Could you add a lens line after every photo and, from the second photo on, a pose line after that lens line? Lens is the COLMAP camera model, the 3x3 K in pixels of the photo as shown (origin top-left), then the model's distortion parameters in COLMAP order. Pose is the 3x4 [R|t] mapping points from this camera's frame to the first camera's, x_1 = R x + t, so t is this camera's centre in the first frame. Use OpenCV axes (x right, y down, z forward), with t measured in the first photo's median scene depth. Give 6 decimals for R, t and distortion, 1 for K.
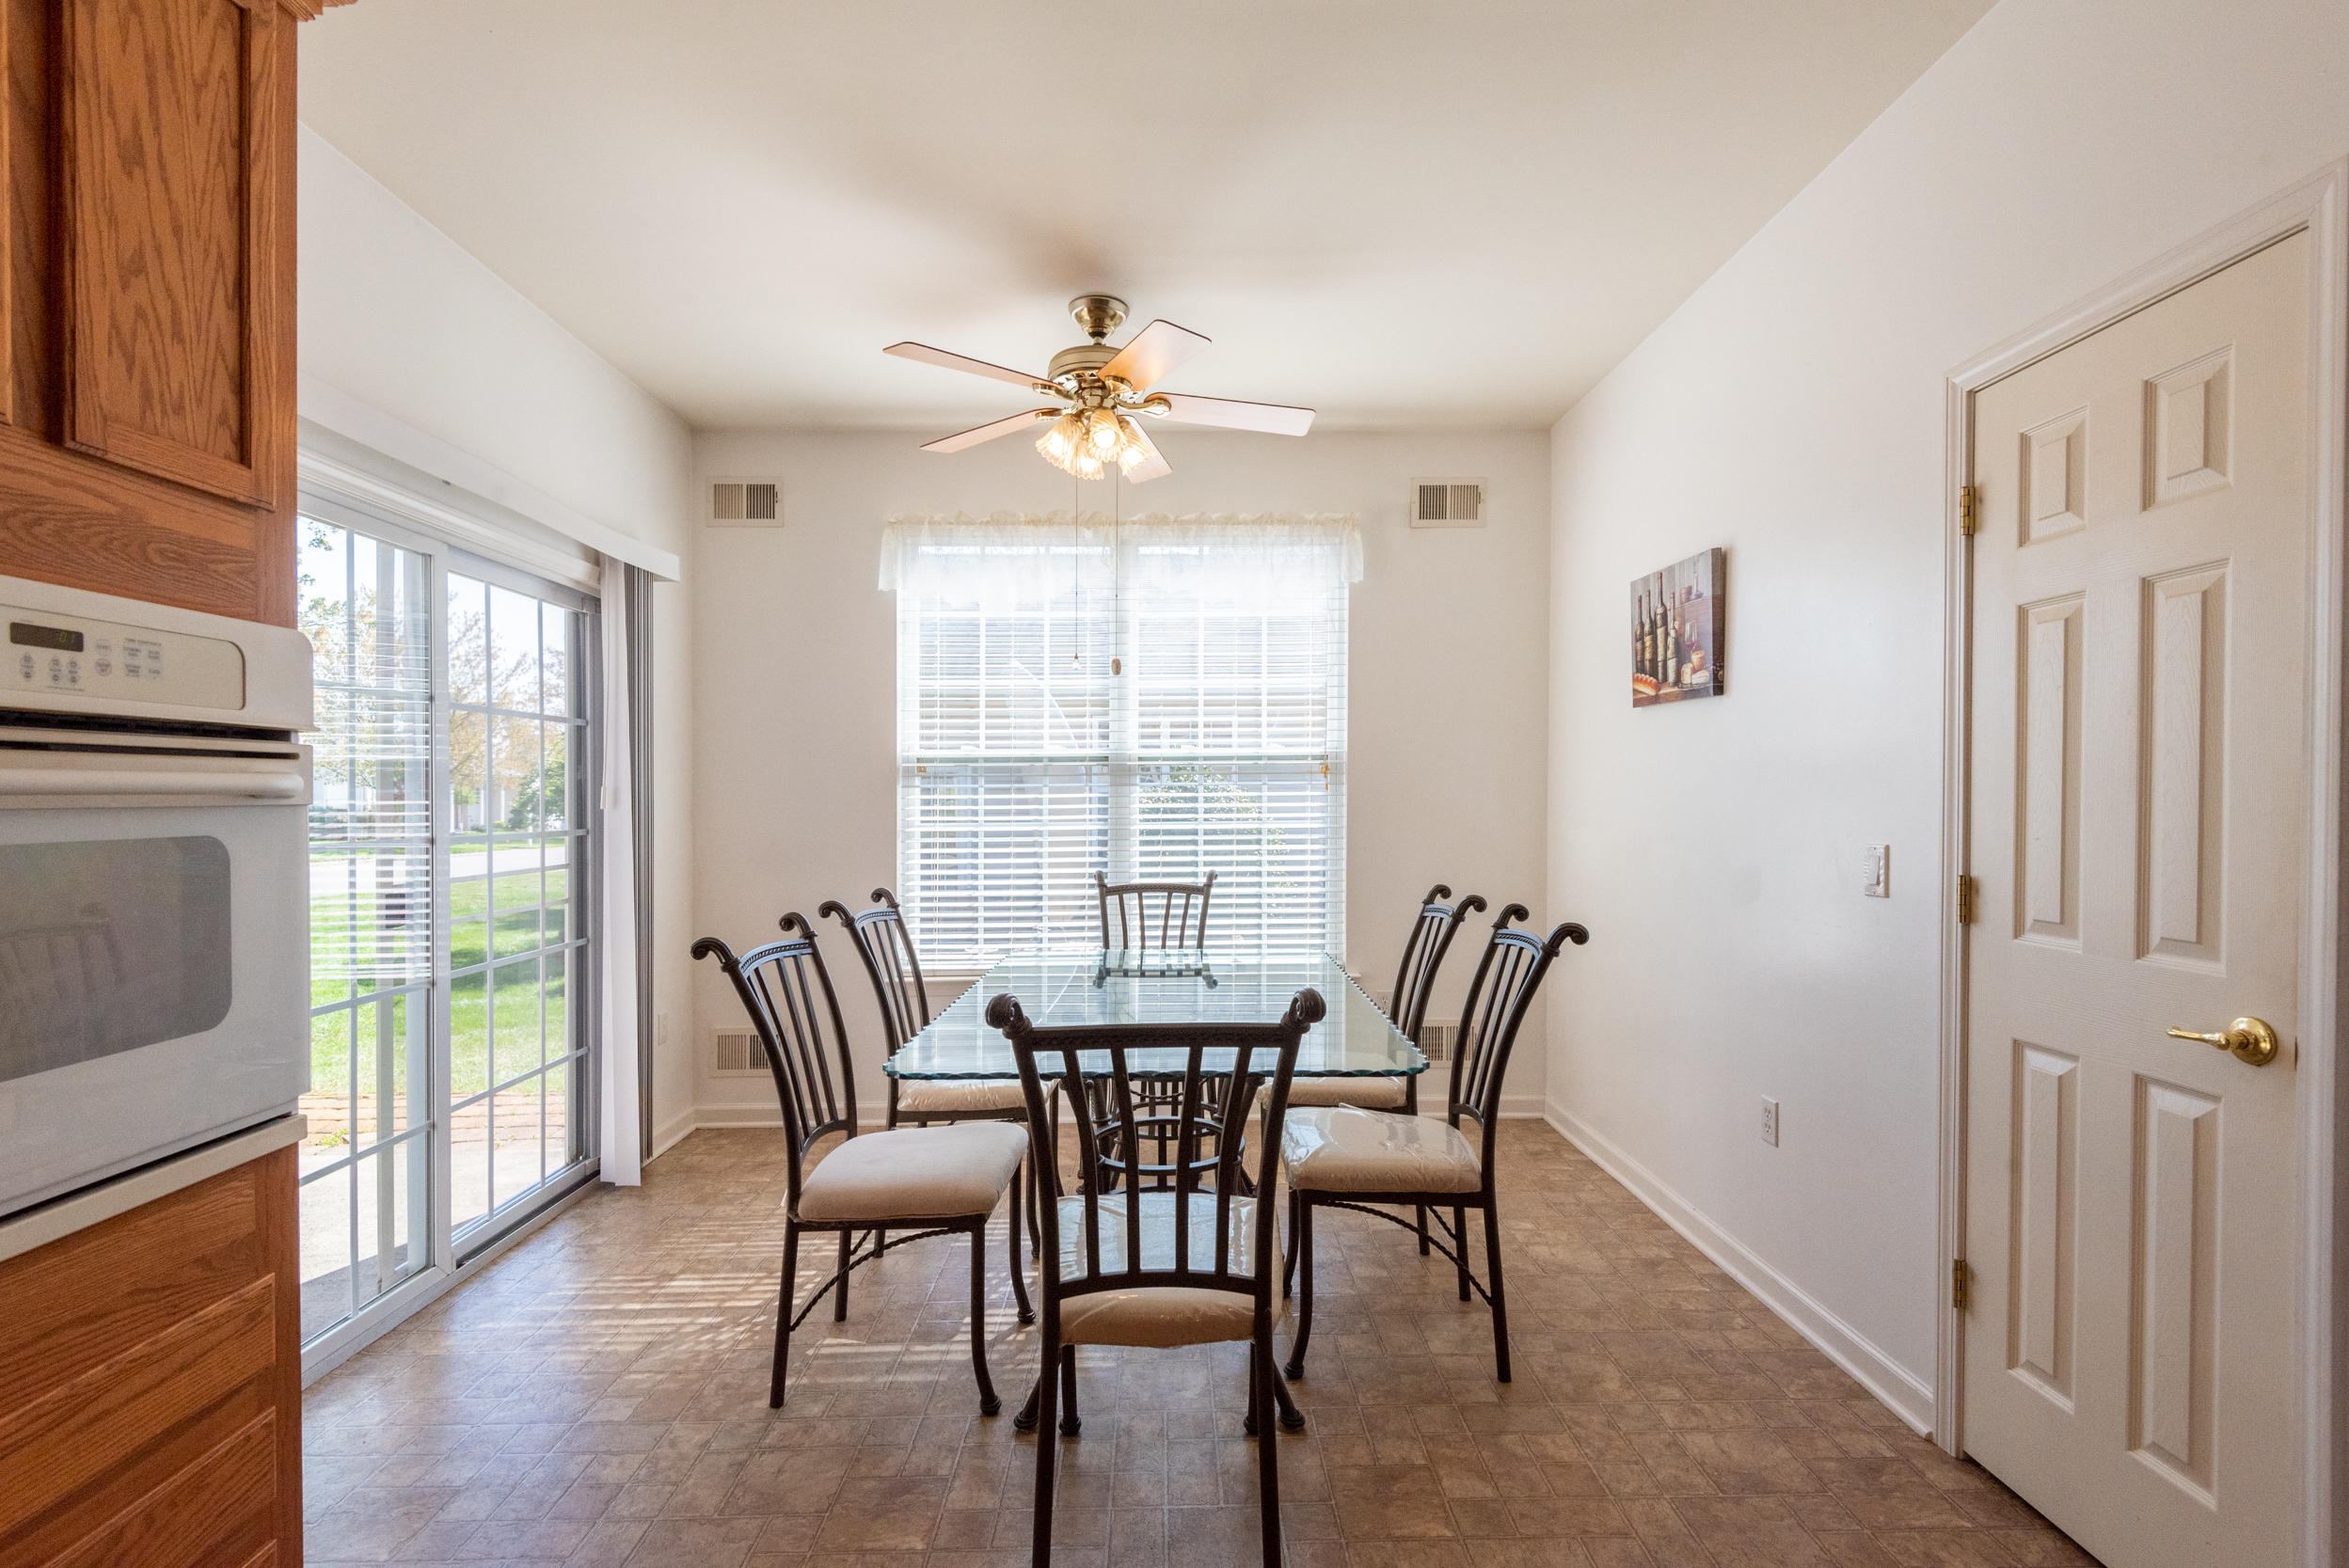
lens RADIAL K [[1053.7, 0, 1174.4], [0, 1053.7, 780.5], [0, 0, 1]] dist [0.040388, -0.026875]
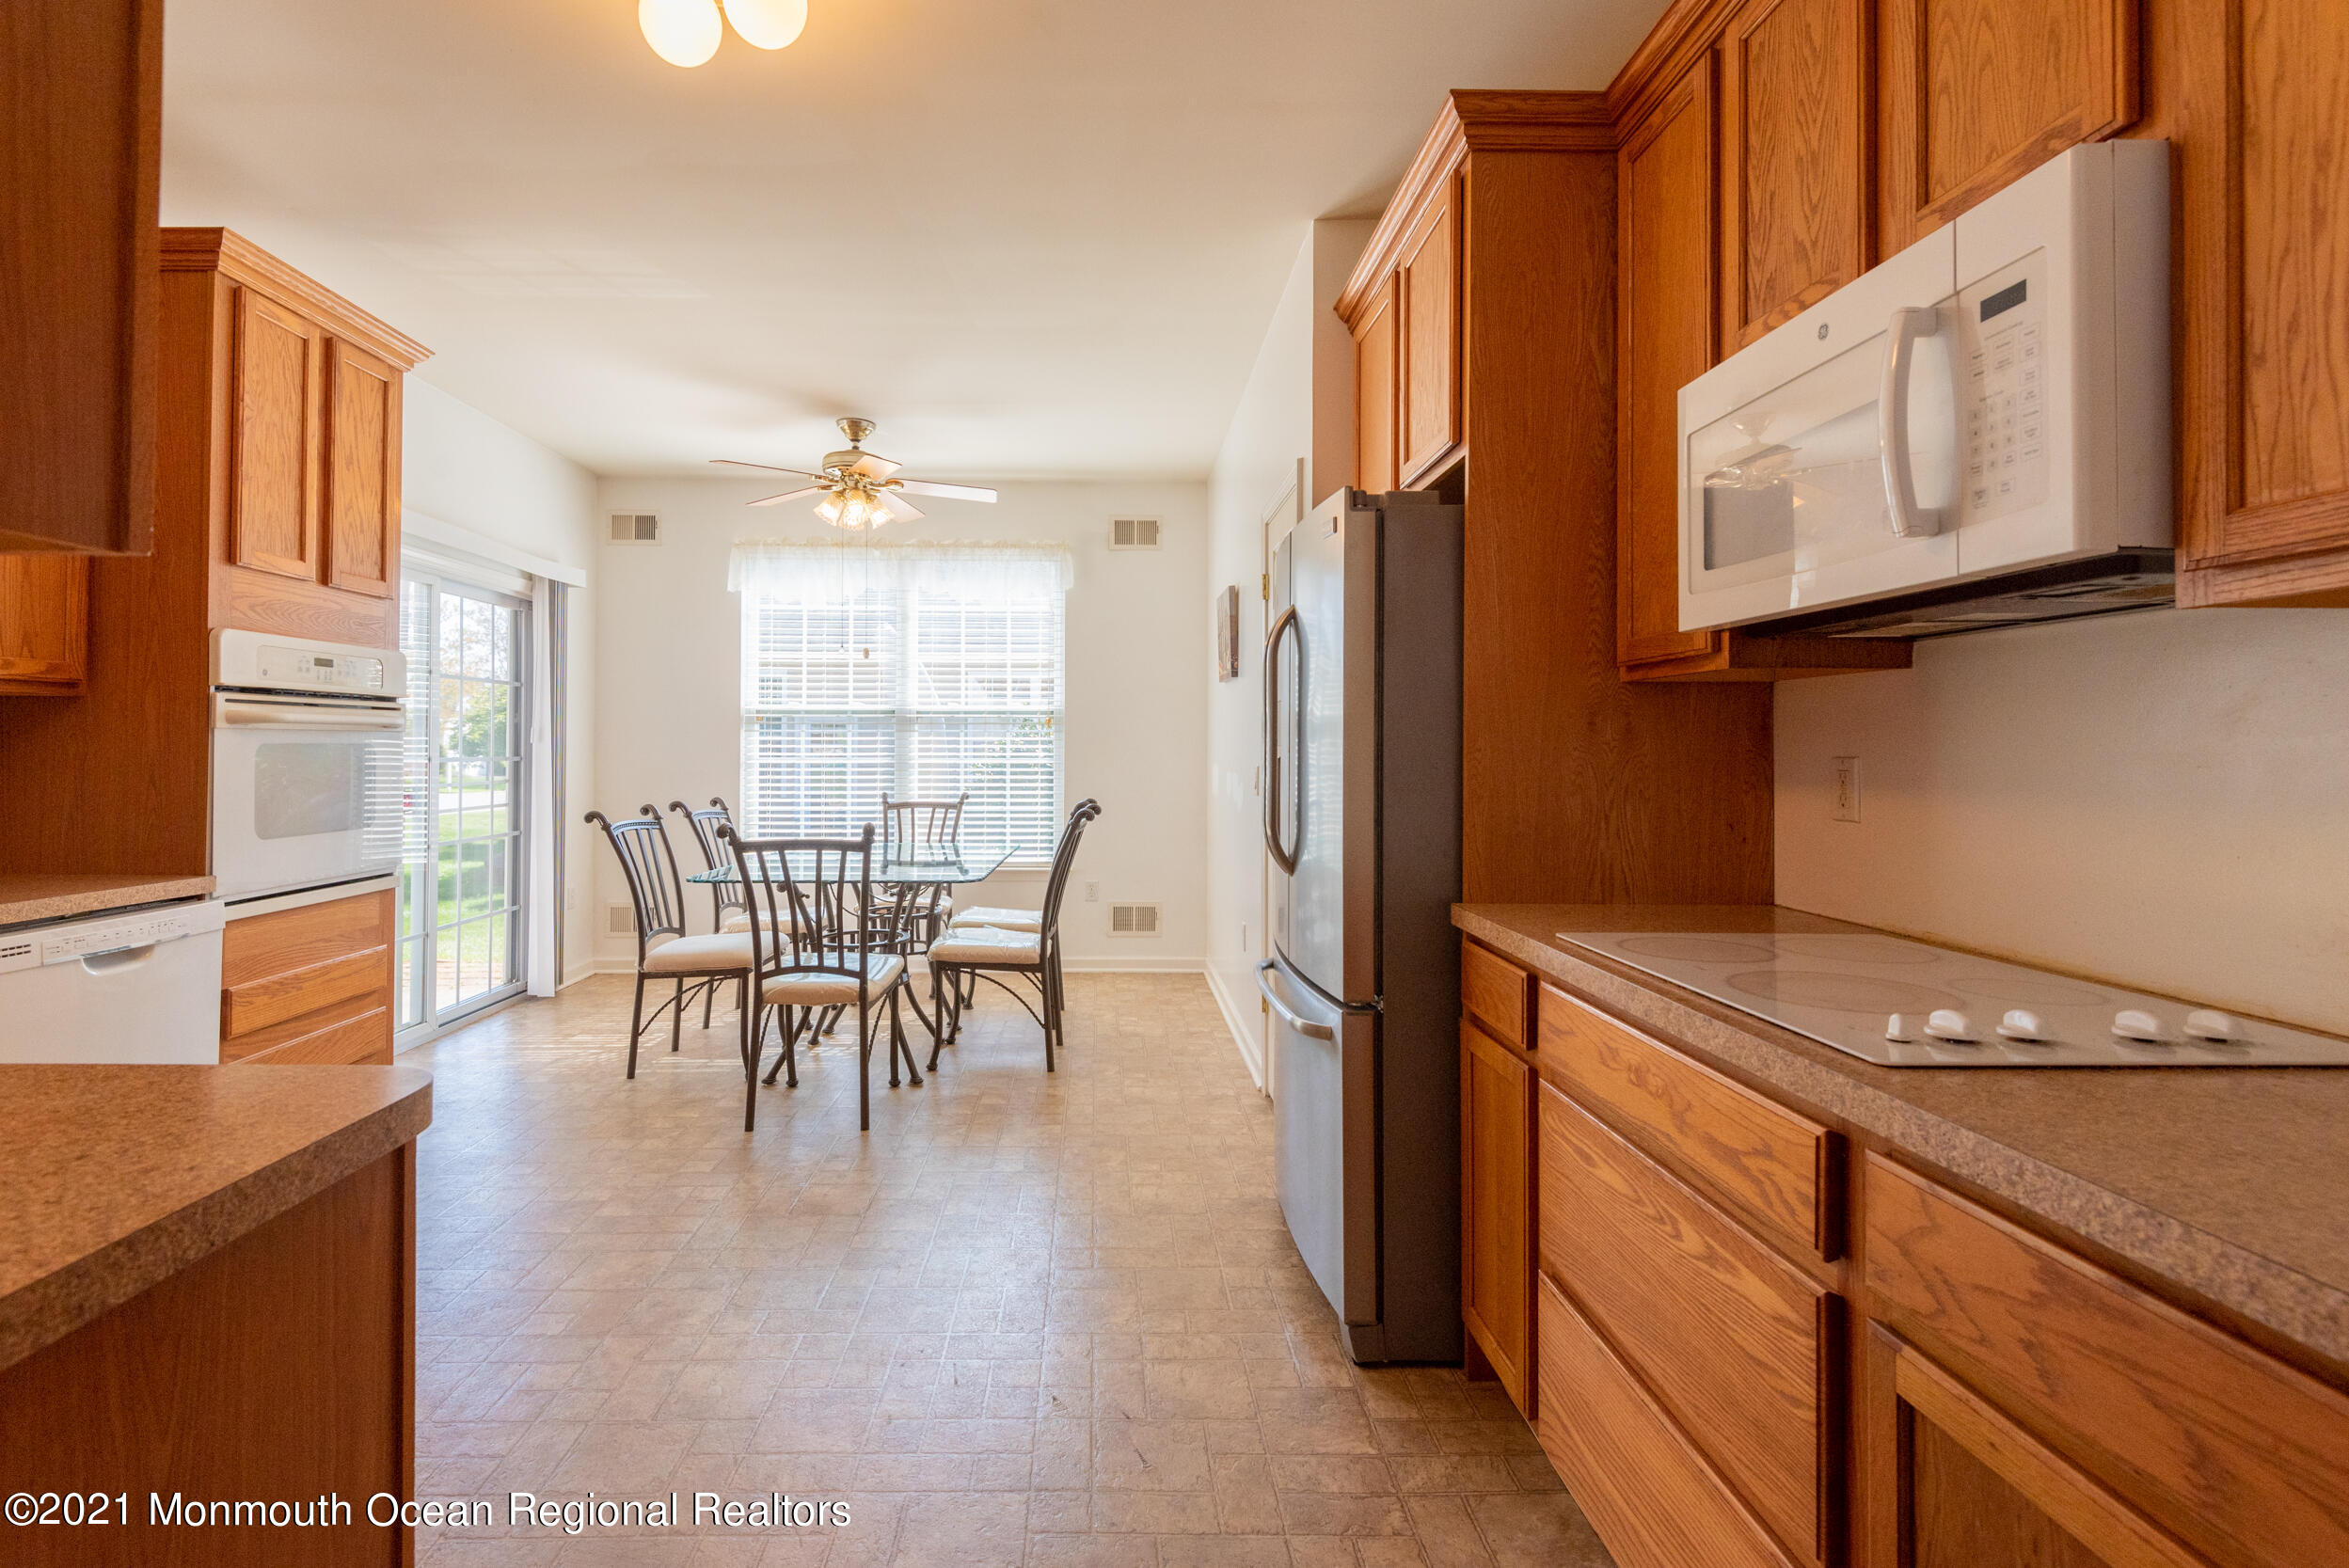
lens RADIAL K [[1107.2, 0, 1128.8], [0, 1107.2, 729.7], [0, 0, 1]] dist [0.009833, -0.000037]
pose [[0.999908, 0.010125, 0.008983, 0.278907], [-0.010093, 0.999943, -0.003587, 0.005446], [-0.009019, 0.003496, 0.999953, -0.551880]]
